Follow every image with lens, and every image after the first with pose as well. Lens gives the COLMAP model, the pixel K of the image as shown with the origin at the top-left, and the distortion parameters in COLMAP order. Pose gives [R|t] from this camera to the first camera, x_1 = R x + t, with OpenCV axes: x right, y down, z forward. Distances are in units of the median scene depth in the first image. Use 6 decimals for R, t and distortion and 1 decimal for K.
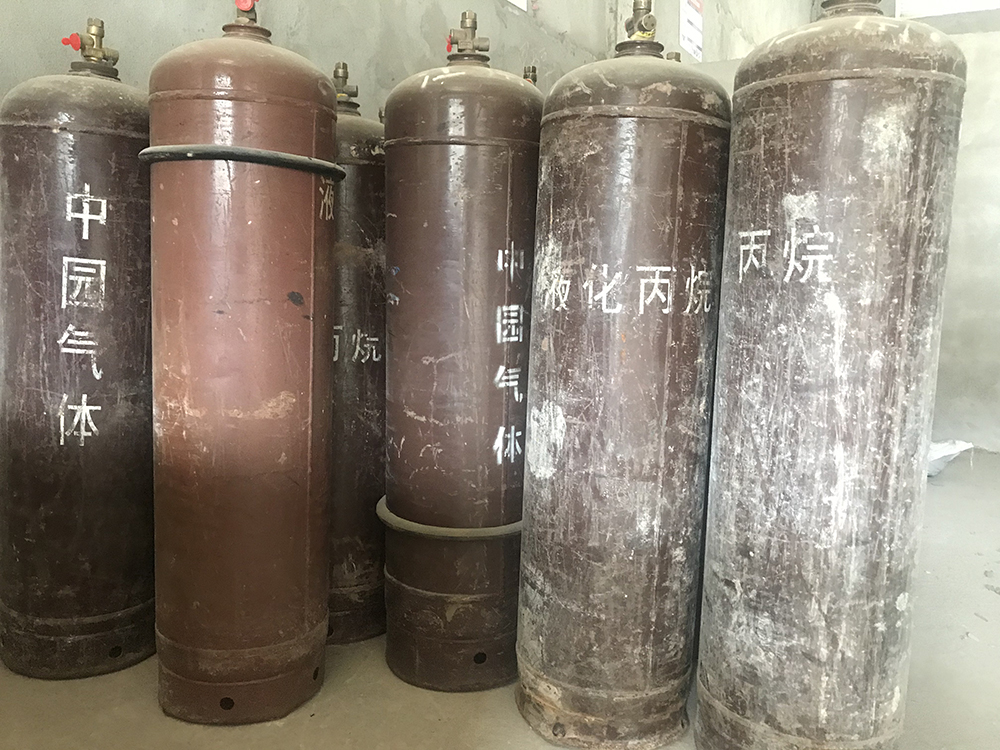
lens RADIAL K [[821.3, 0, 496.2], [0, 821.3, 371.4], [0, 0, 1]] dist [0.019450, -0.011550]
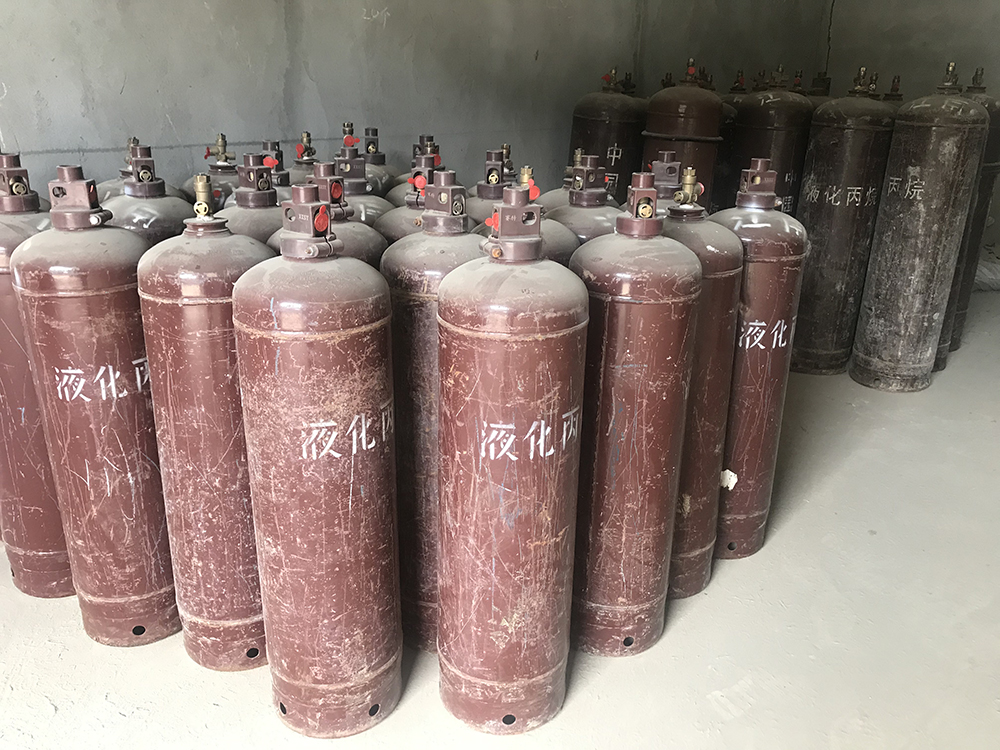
lens RADIAL K [[821.3, 0, 500.2], [0, 821.3, 370.3], [0, 0, 1]] dist [0.019450, -0.011550]
pose [[0.984017, 0.060369, -0.167529, -0.432981], [-0.022626, 0.975543, 0.218643, -0.106173], [0.176631, -0.211358, 0.961317, -1.801323]]
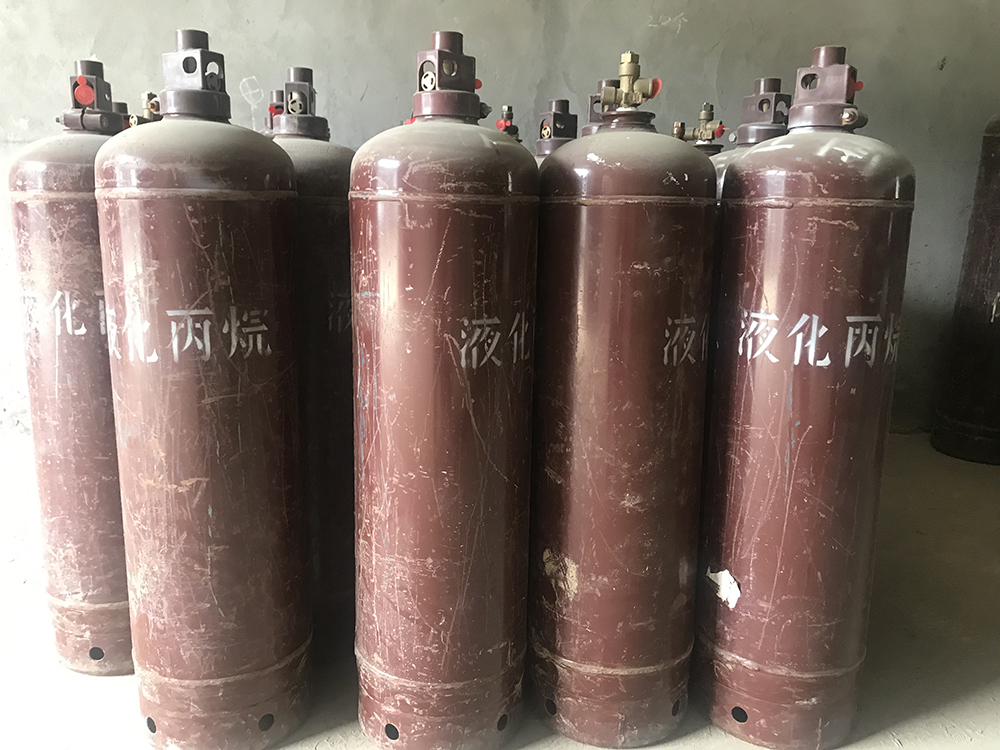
lens RADIAL K [[821.3, 0, 502.8], [0, 821.3, 370.1], [0, 0, 1]] dist [0.019450, -0.011550]
pose [[0.581688, 0.144005, -0.800563, 0.941669], [-0.096205, 0.989476, 0.108084, 0.303741], [0.807703, 0.014147, 0.589420, -0.323157]]
